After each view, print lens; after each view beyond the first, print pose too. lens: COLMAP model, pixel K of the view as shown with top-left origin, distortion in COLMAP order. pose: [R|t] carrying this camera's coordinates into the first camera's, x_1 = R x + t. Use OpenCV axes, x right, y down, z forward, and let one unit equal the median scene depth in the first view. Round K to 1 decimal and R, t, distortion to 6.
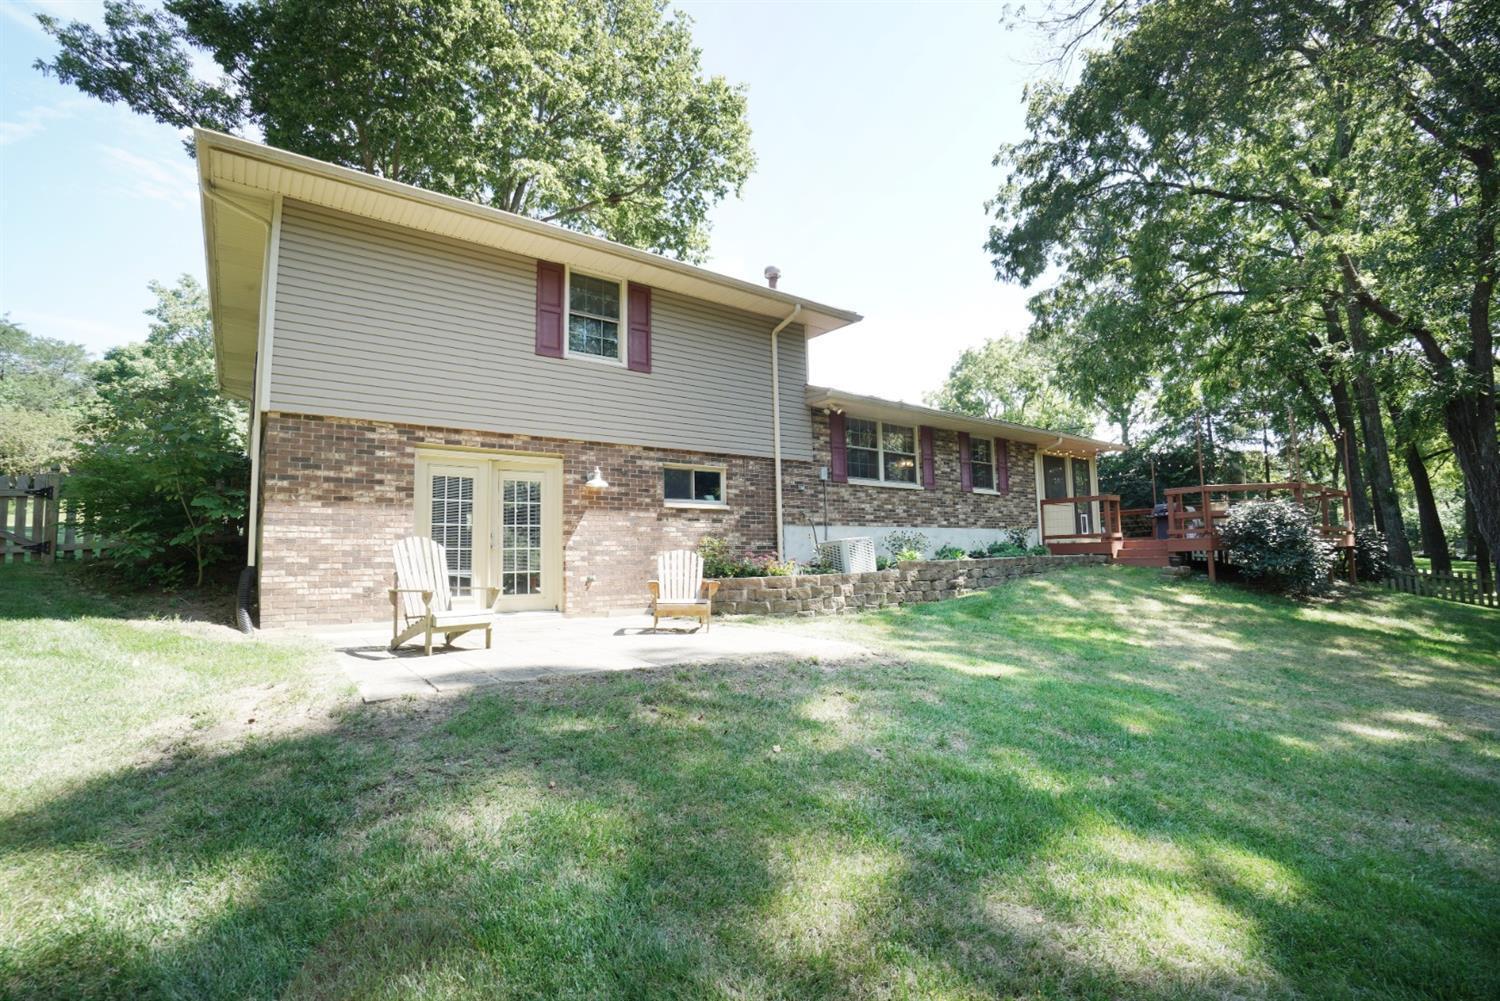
lens RADIAL K [[686.8, 0, 673.7], [0, 686.8, 501.9], [0, 0, 1]] dist [-0.002606, 0.007778]
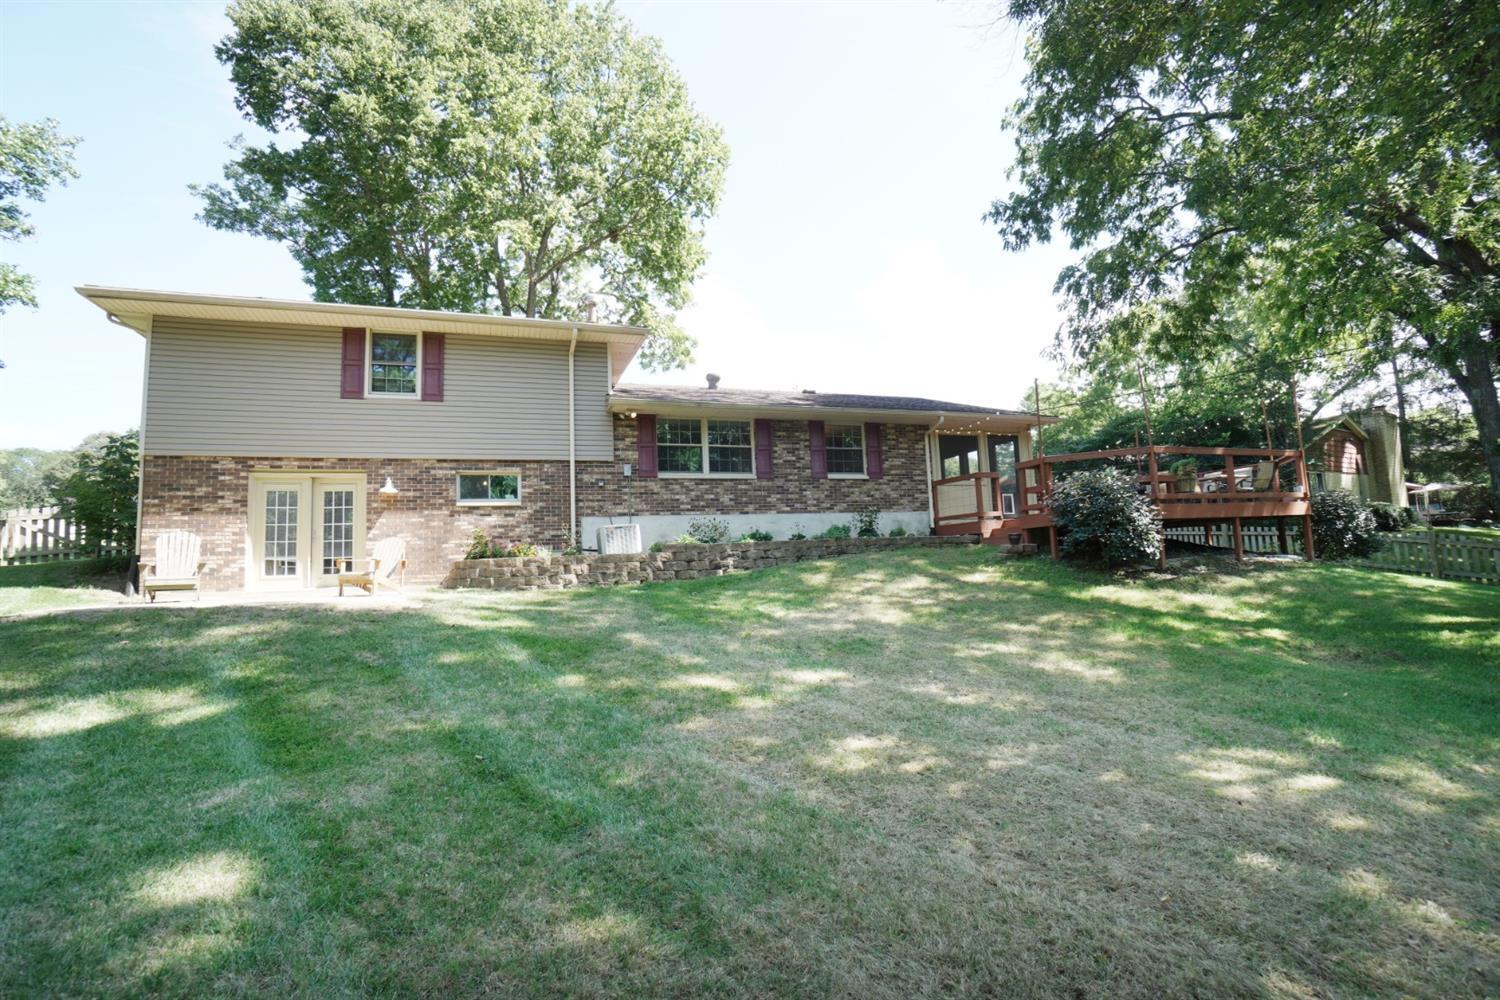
lens RADIAL K [[686.8, 0, 673.7], [0, 686.8, 501.4], [0, 0, 1]] dist [-0.002606, 0.007778]
pose [[0.946408, -0.043565, -0.320023, 0.779225], [0.043304, 0.999030, -0.007934, 0.027145], [0.320058, -0.006349, 0.947377, -0.073298]]
